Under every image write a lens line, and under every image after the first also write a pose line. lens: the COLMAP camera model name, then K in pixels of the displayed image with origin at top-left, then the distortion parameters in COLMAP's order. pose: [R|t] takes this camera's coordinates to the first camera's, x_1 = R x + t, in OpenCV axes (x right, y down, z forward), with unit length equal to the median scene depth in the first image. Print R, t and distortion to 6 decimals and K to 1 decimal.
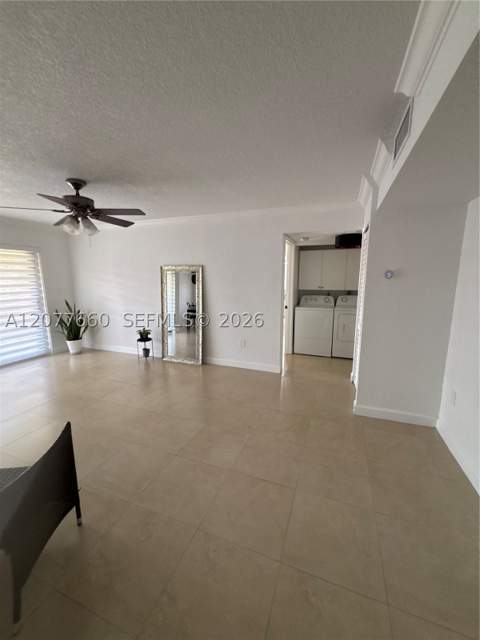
lens RADIAL K [[259.3, 0, 238.5], [0, 259.3, 317.7], [0, 0, 1]] dist [0.003626, -0.001060]
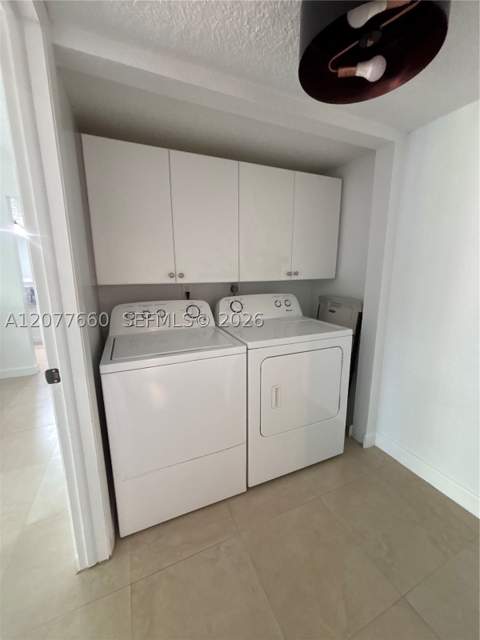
lens RADIAL K [[259.3, 0, 241.8], [0, 259.3, 320.1], [0, 0, 1]] dist [0.003626, -0.001060]
pose [[0.709740, -0.139507, 0.690513, 0.148988], [0.117903, 0.989893, 0.078806, -0.077642], [-0.694528, 0.025481, 0.719015, 0.714147]]
